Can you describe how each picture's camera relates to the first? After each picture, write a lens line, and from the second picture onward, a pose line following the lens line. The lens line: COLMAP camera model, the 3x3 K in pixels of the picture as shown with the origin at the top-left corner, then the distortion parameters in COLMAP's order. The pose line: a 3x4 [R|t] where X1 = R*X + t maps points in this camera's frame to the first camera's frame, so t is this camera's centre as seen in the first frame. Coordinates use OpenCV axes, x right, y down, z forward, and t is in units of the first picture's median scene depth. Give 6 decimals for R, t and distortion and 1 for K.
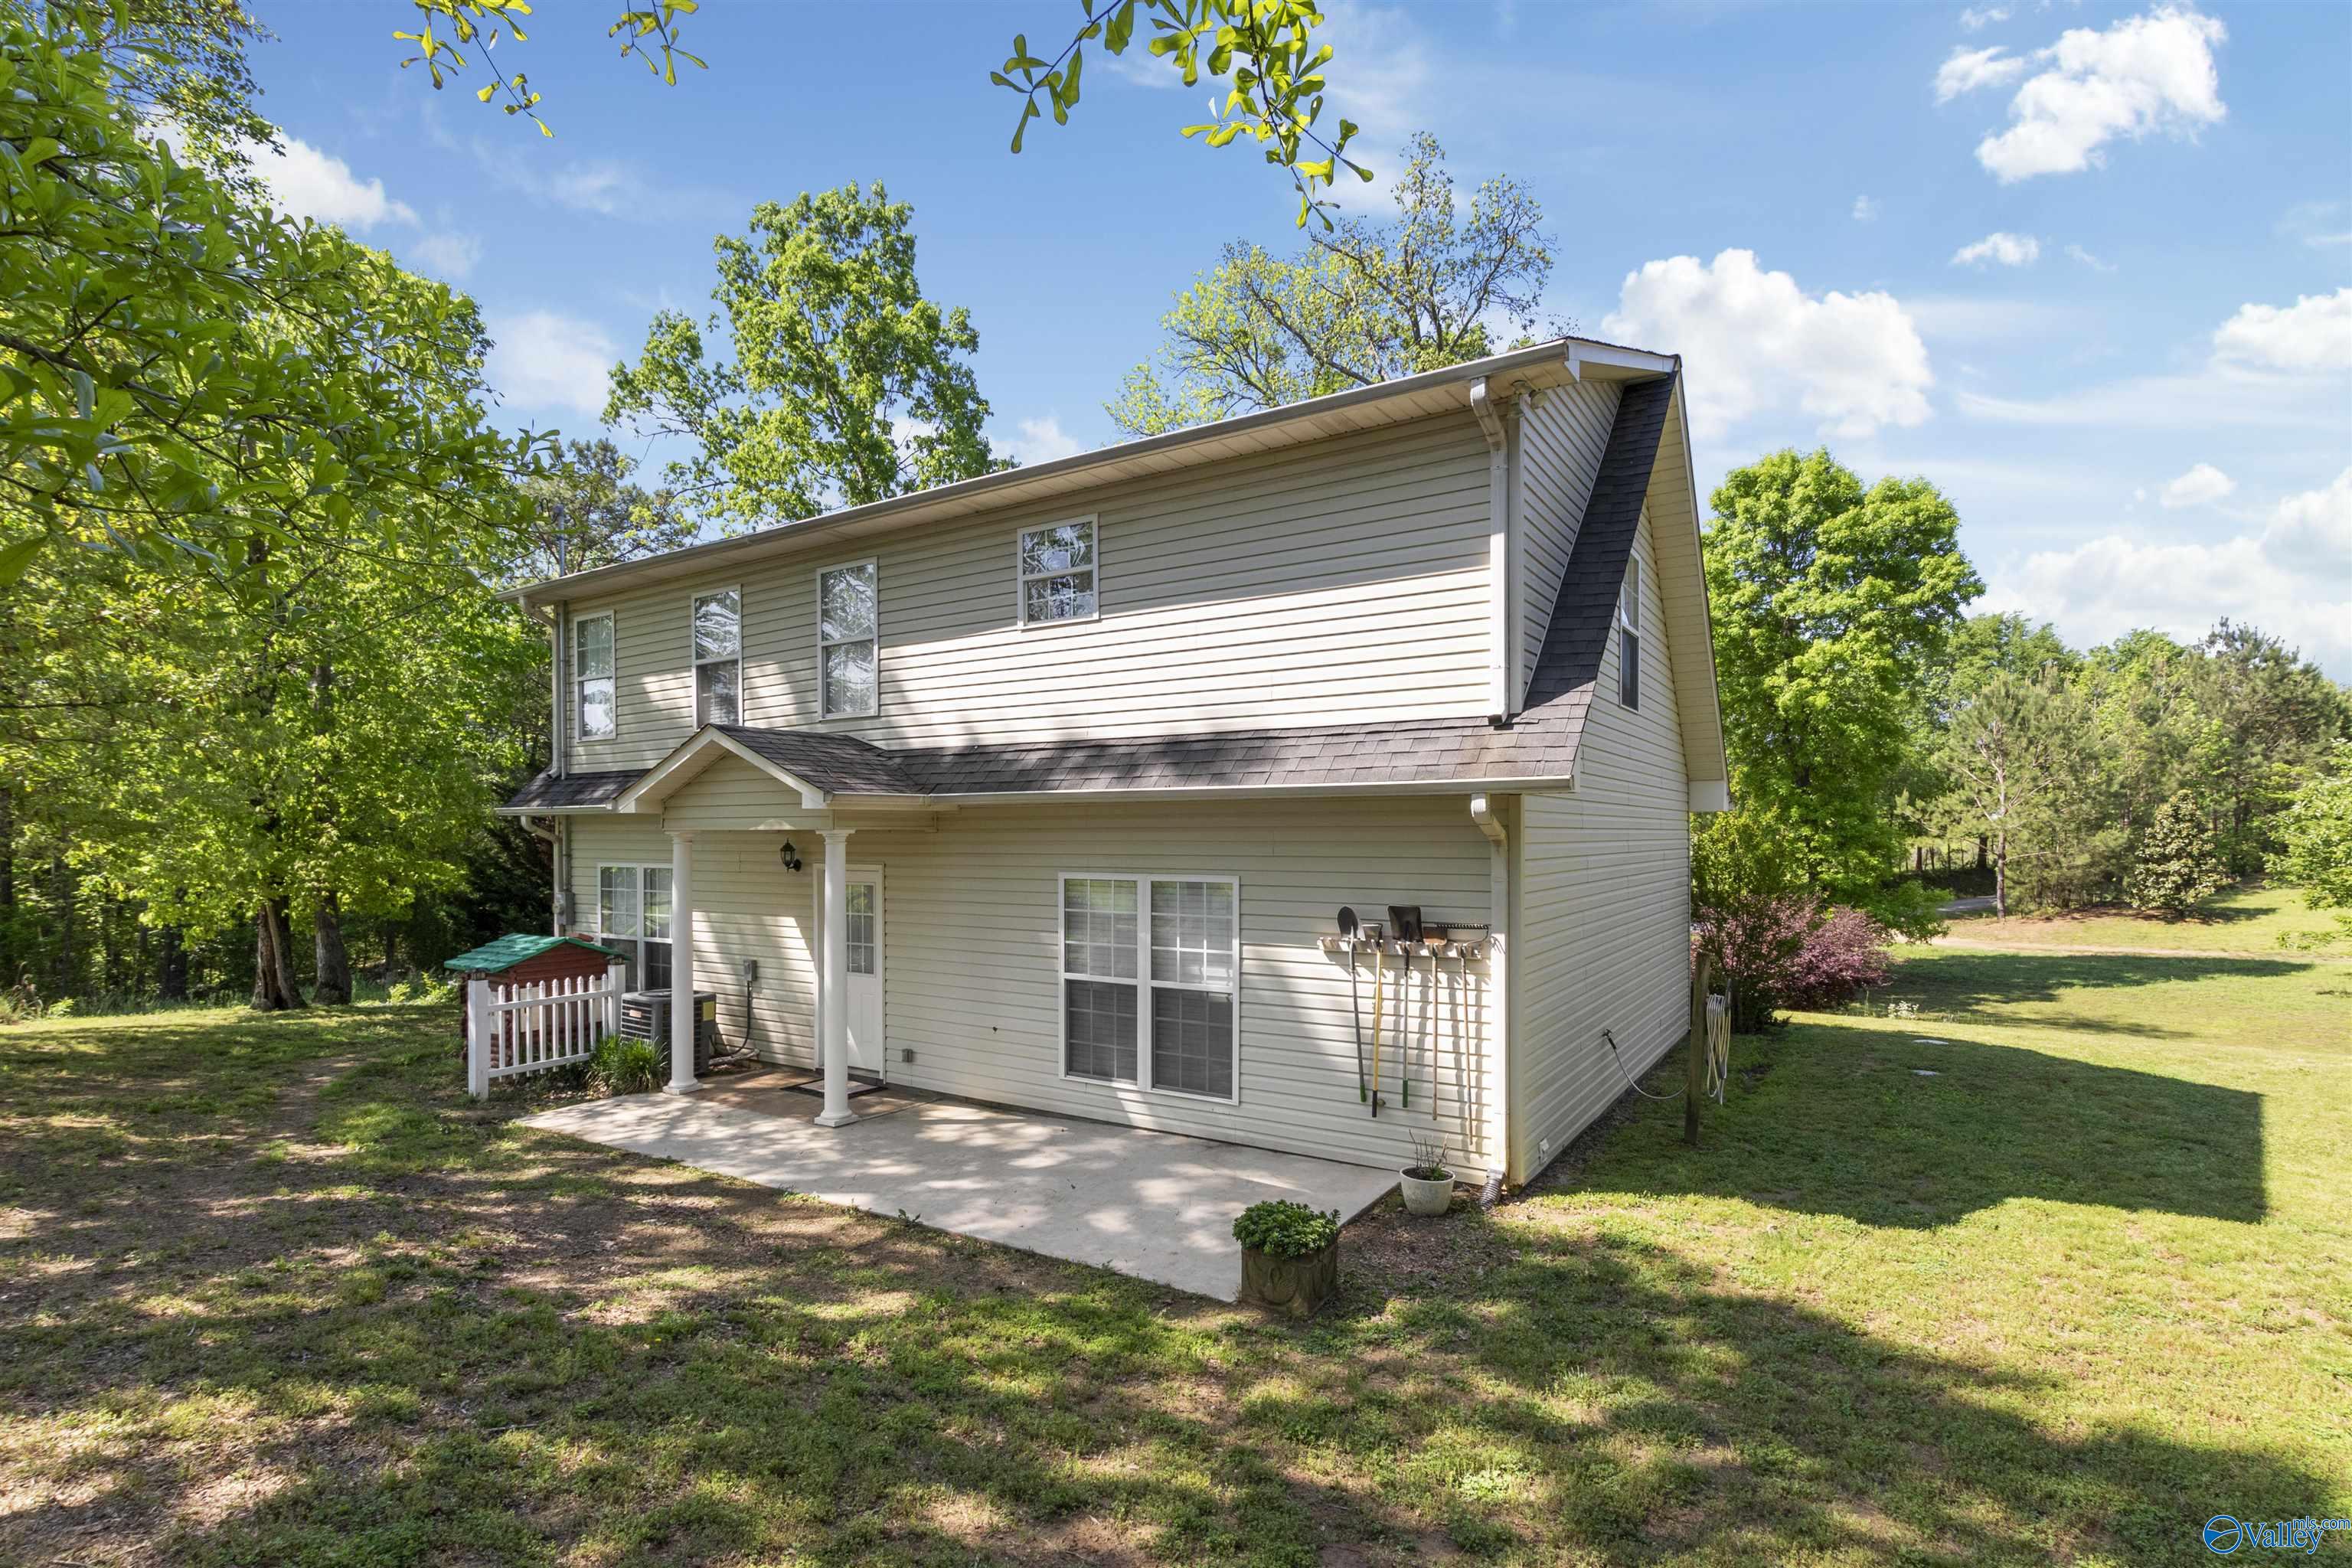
lens RADIAL K [[1114.2, 0, 1168.2], [0, 1114.2, 833.0], [0, 0, 1]] dist [0.004087, 0.000481]
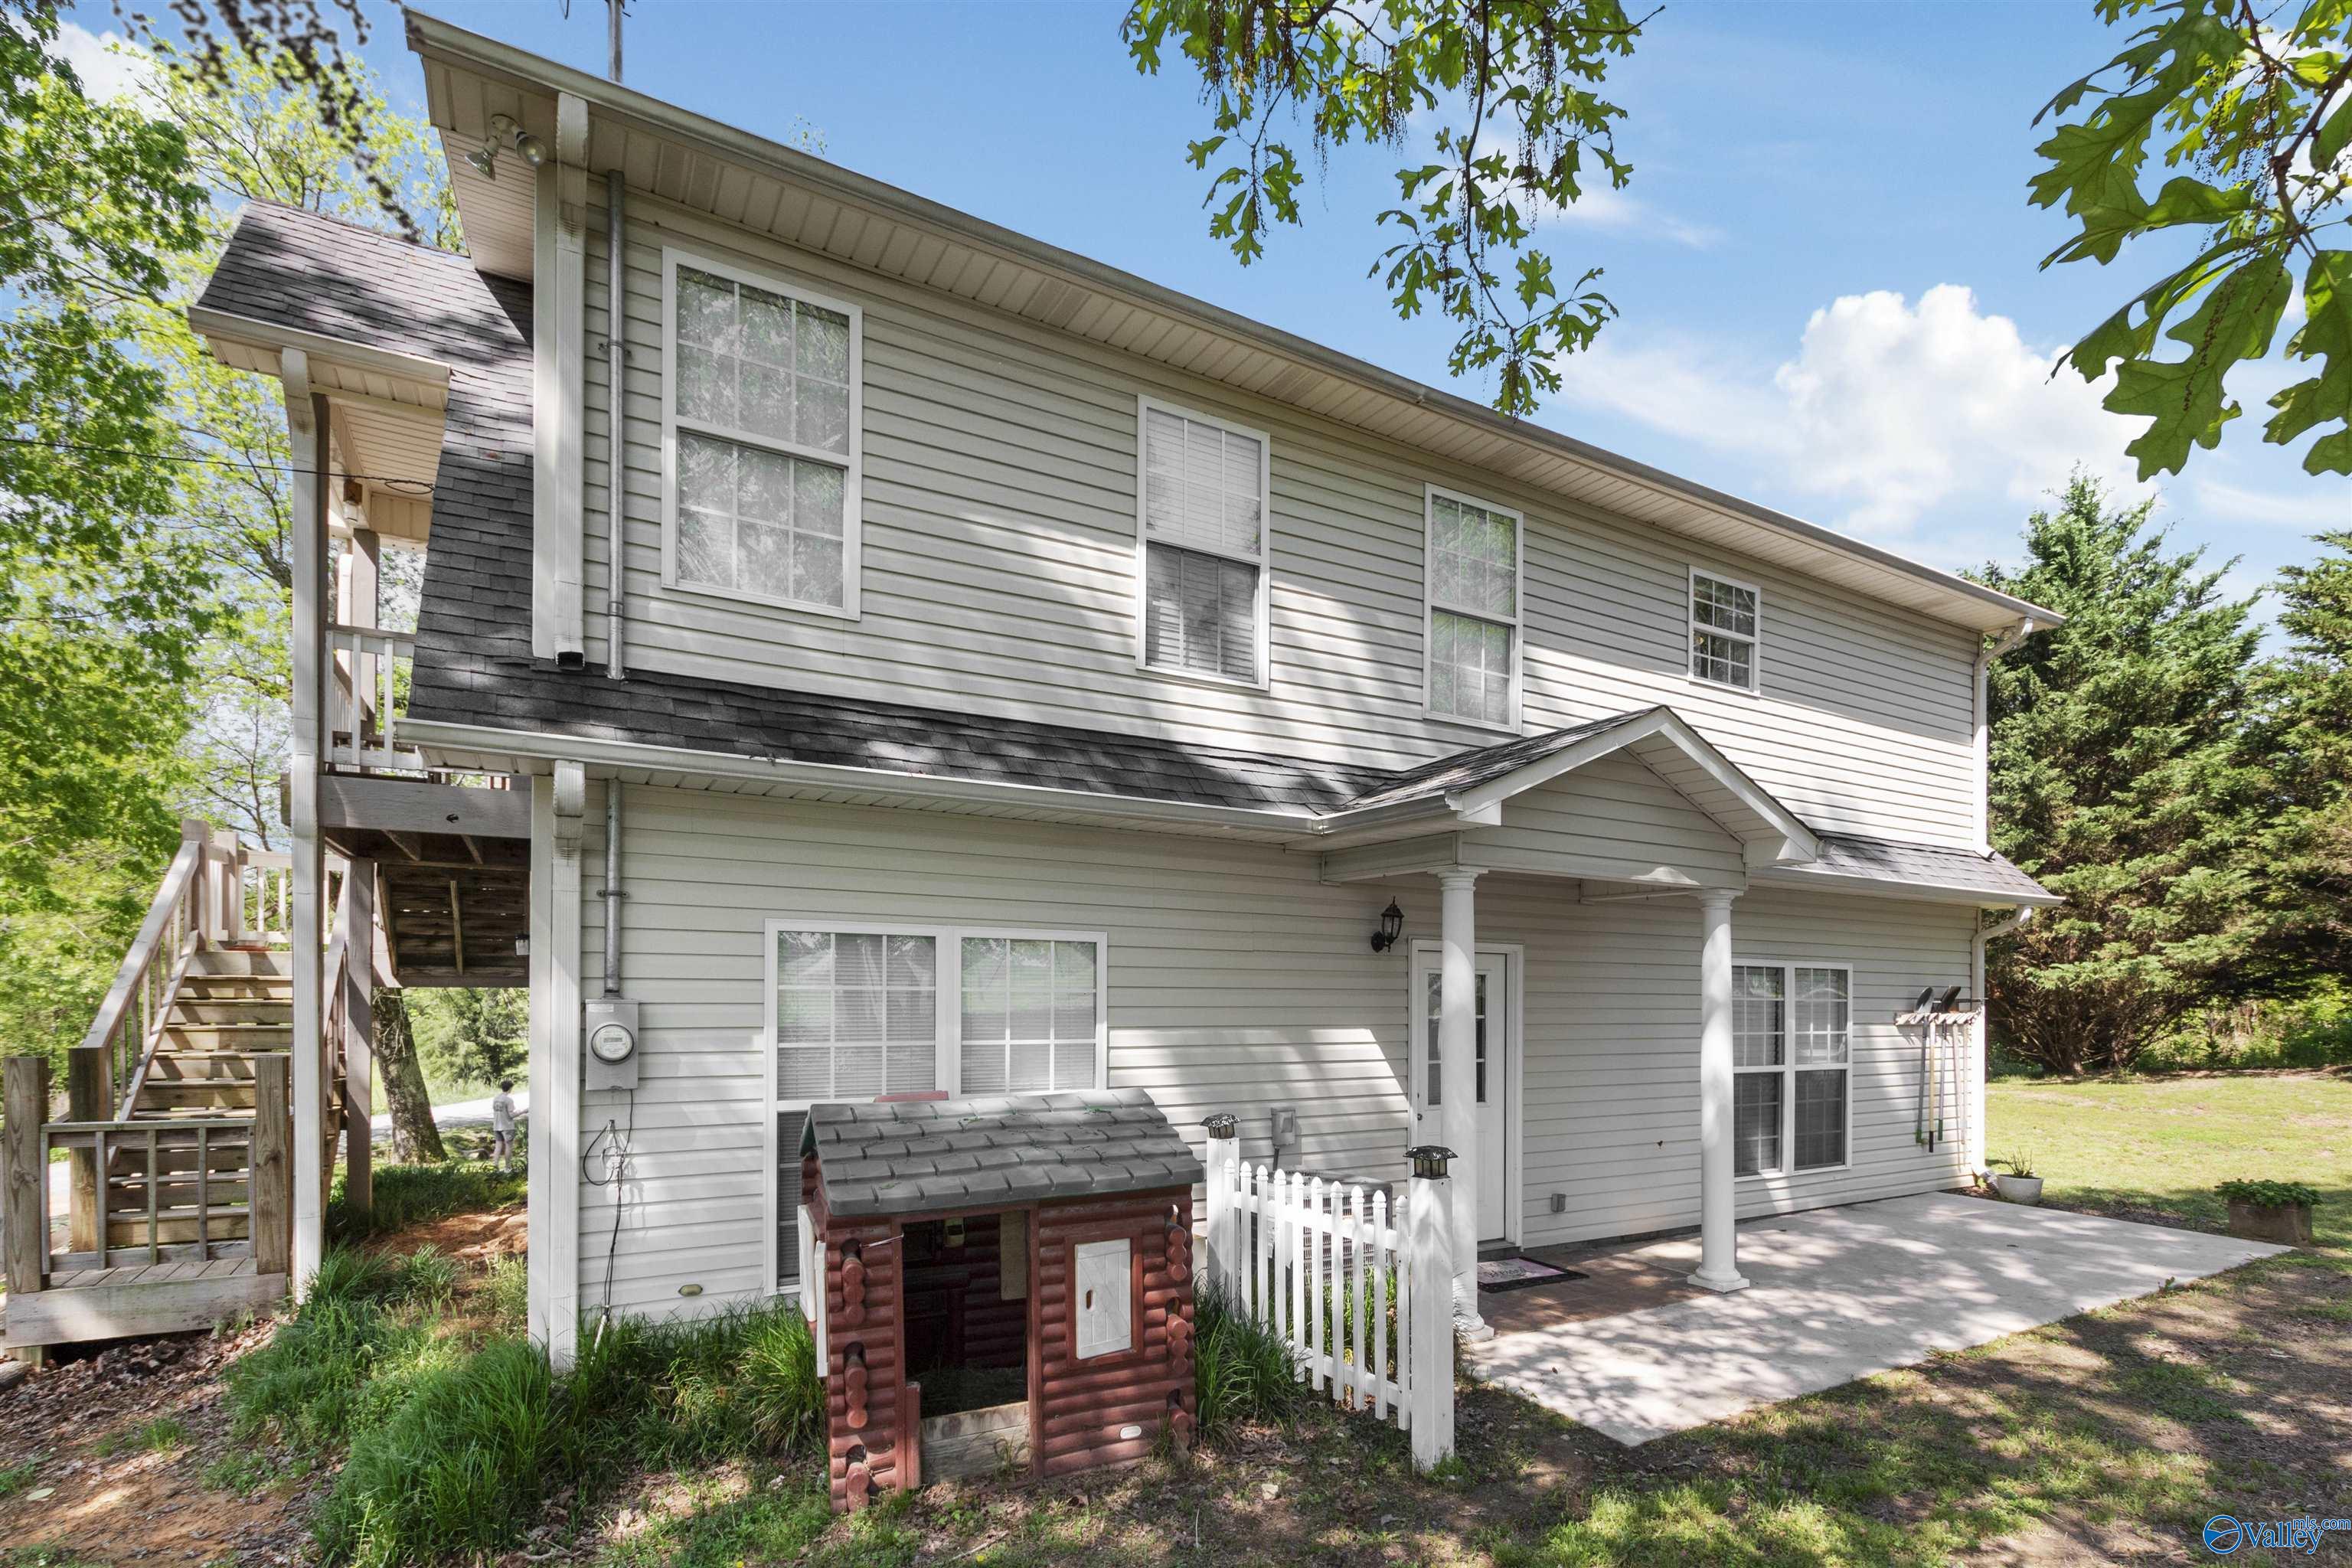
lens RADIAL K [[1111.9, 0, 1174.8], [0, 1111.9, 989.0], [0, 0, 1]] dist [0.001077, 0.000042]
pose [[0.456290, 0.011056, 0.889762, -1.143207], [-0.013385, 0.999895, -0.005561, 0.072809], [-0.889730, -0.009372, 0.456390, 1.005749]]
